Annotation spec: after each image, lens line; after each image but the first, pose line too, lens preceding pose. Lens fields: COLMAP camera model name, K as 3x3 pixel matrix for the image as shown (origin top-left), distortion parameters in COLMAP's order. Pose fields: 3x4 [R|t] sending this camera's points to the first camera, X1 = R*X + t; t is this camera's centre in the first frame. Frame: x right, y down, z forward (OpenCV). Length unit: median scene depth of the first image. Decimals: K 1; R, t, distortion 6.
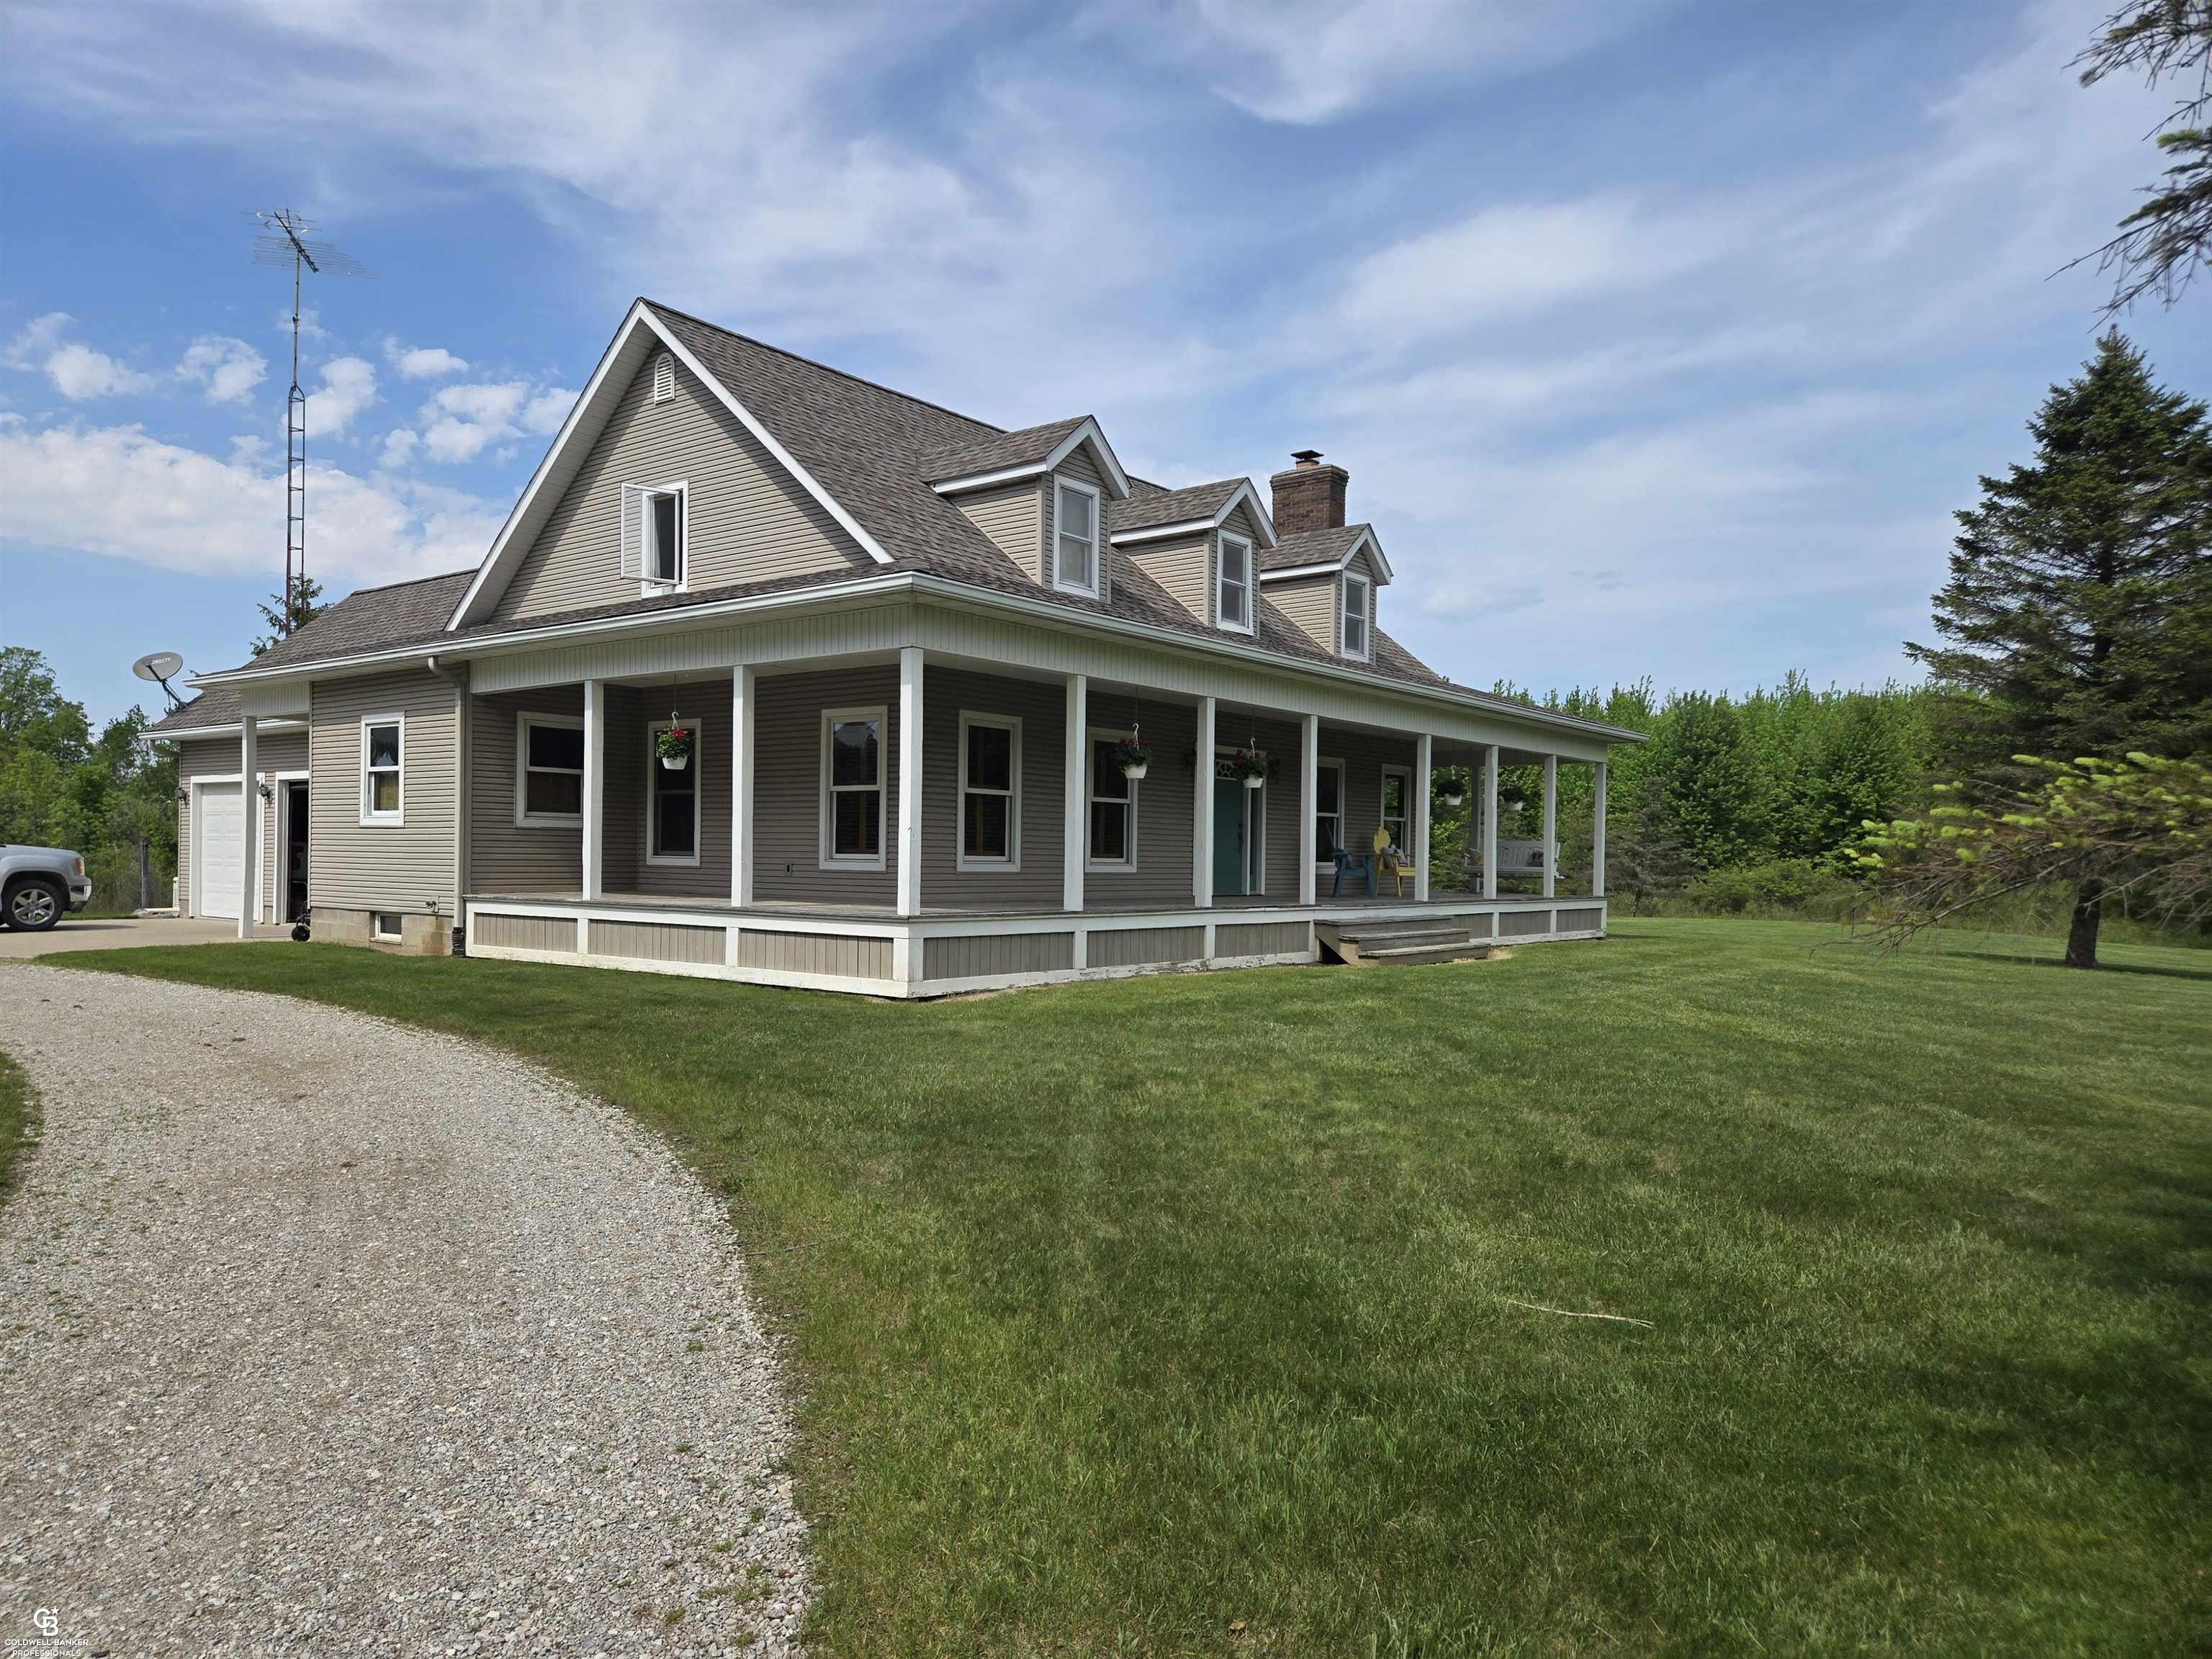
lens RADIAL K [[1452.8, 0, 1094.8], [0, 1452.8, 860.2], [0, 0, 1]] dist [0.072608, -0.067895]
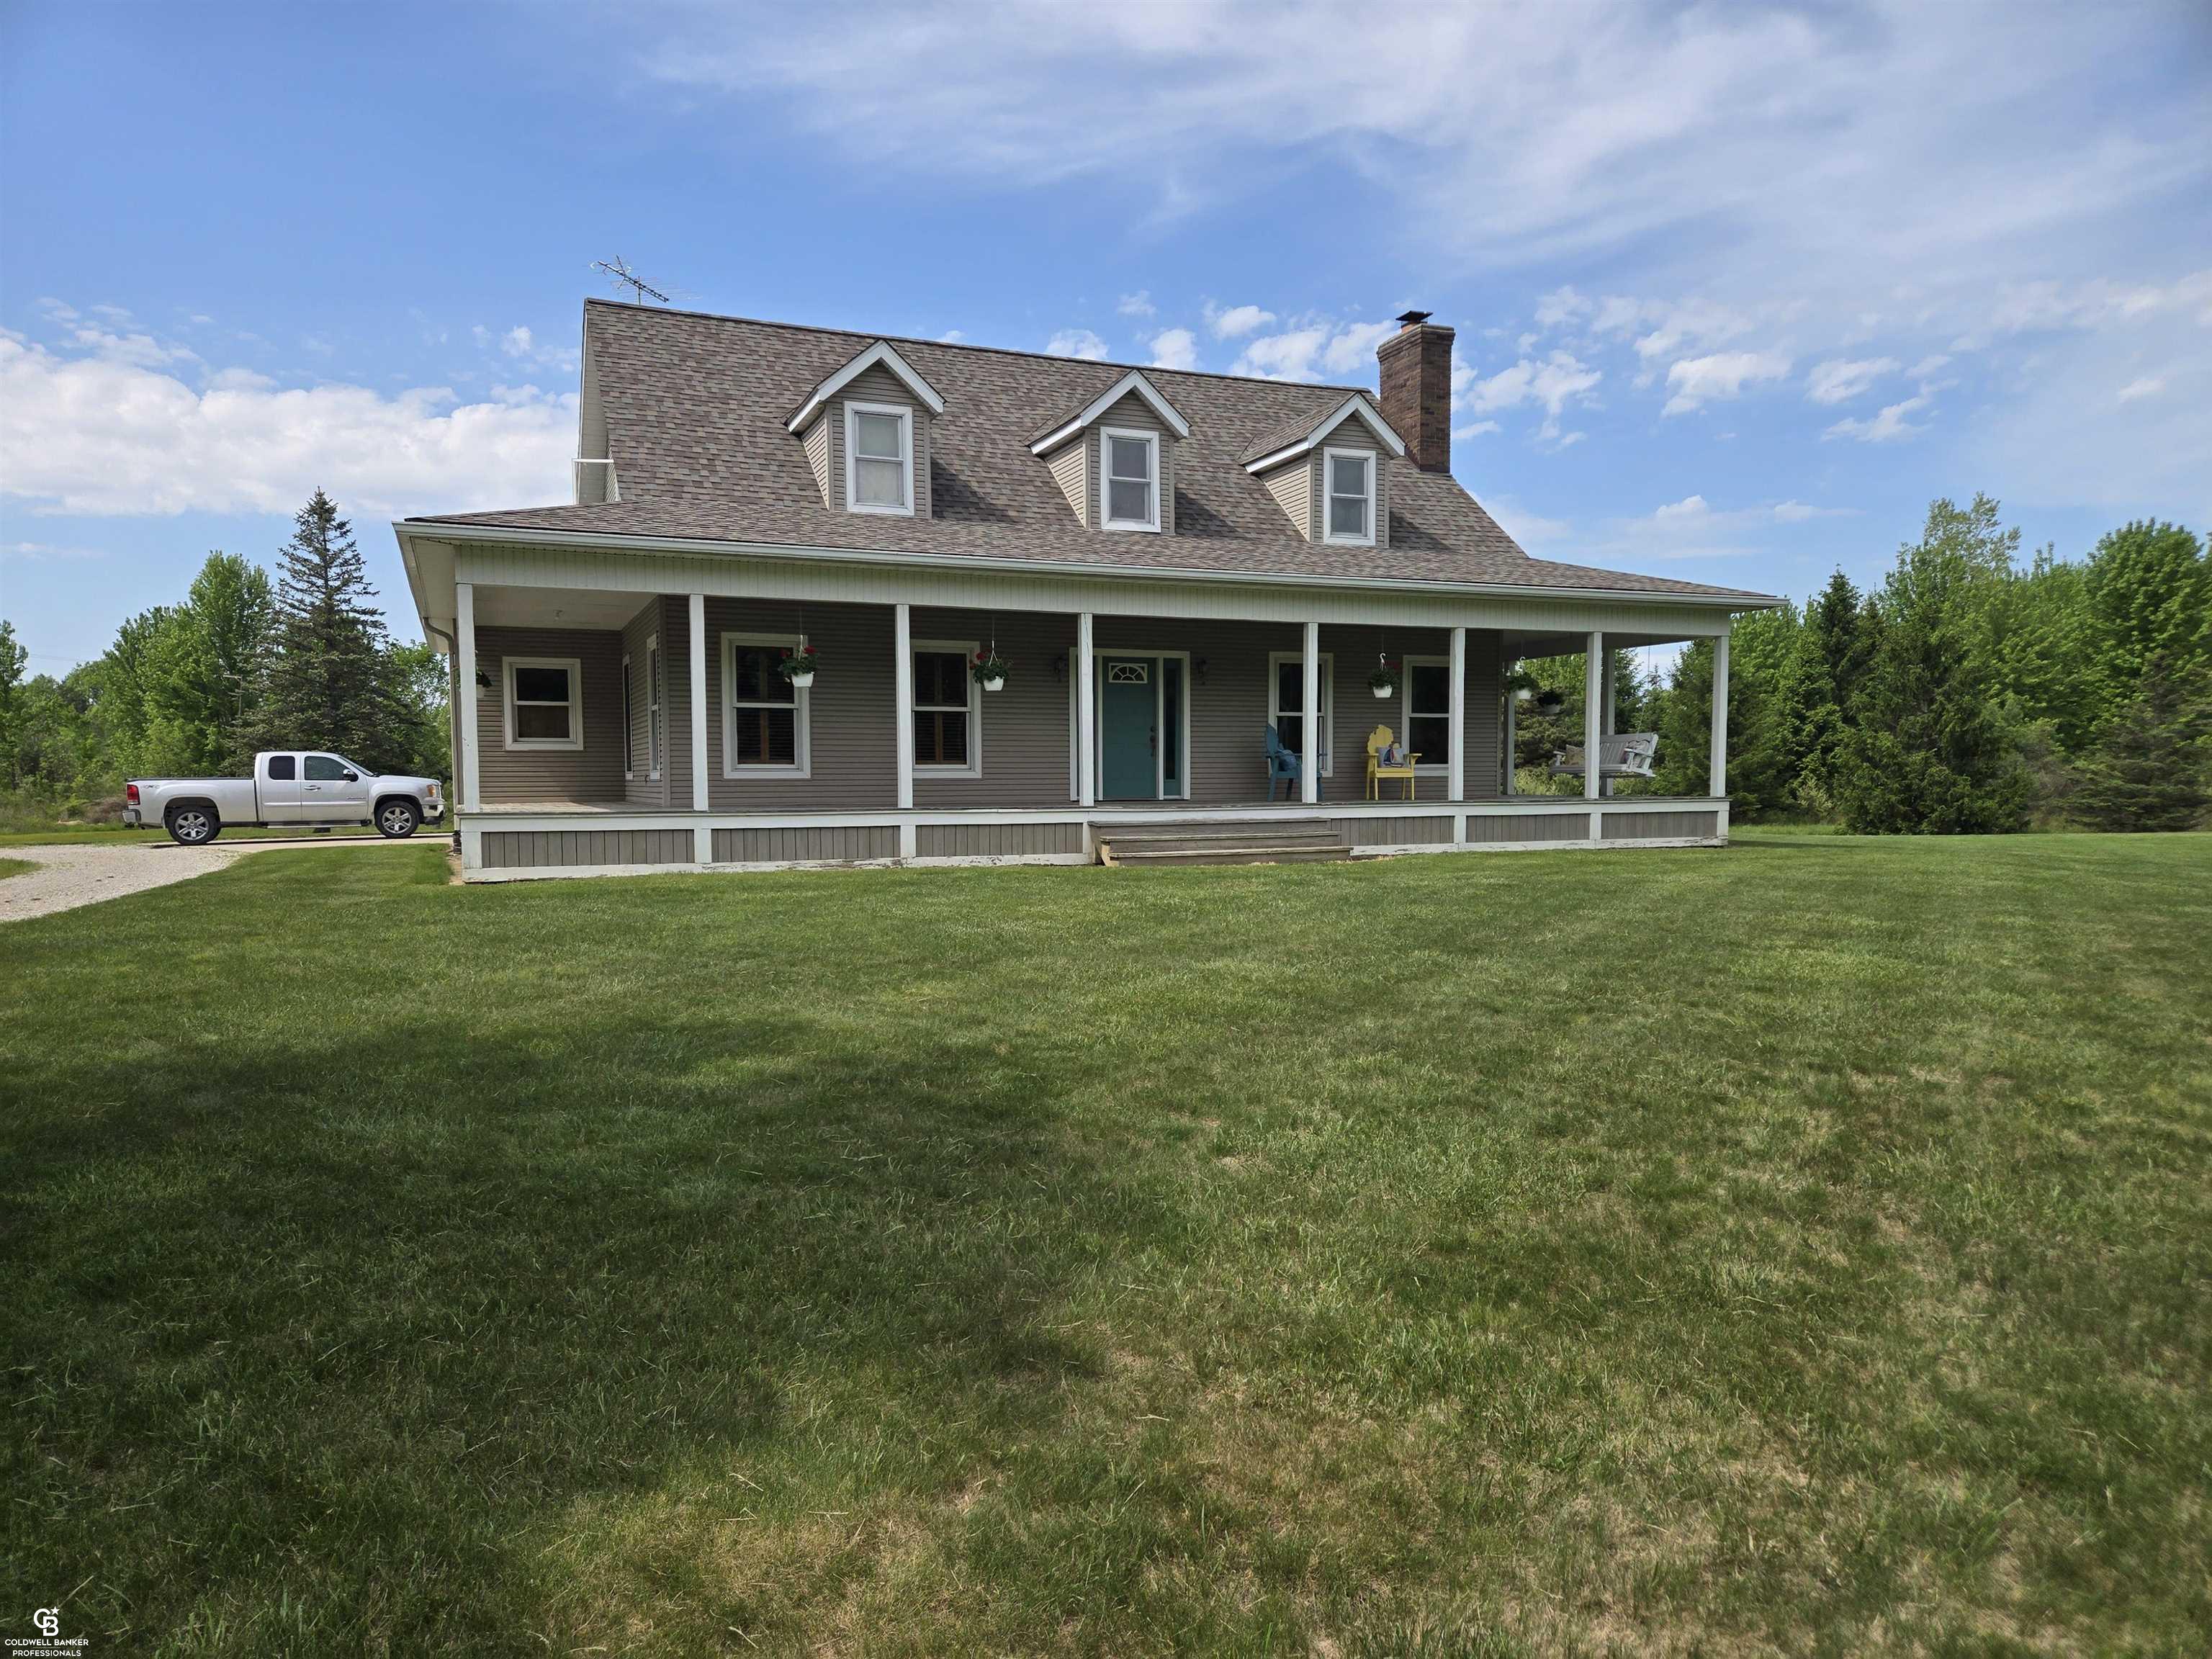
lens RADIAL K [[1452.8, 0, 1094.8], [0, 1452.8, 860.2], [0, 0, 1]] dist [0.072608, -0.067895]
pose [[0.875297, 0.005683, -0.483552, 0.611693], [0.018744, 0.998781, 0.045668, 0.021675], [0.483222, -0.049037, 0.874123, 0.136333]]
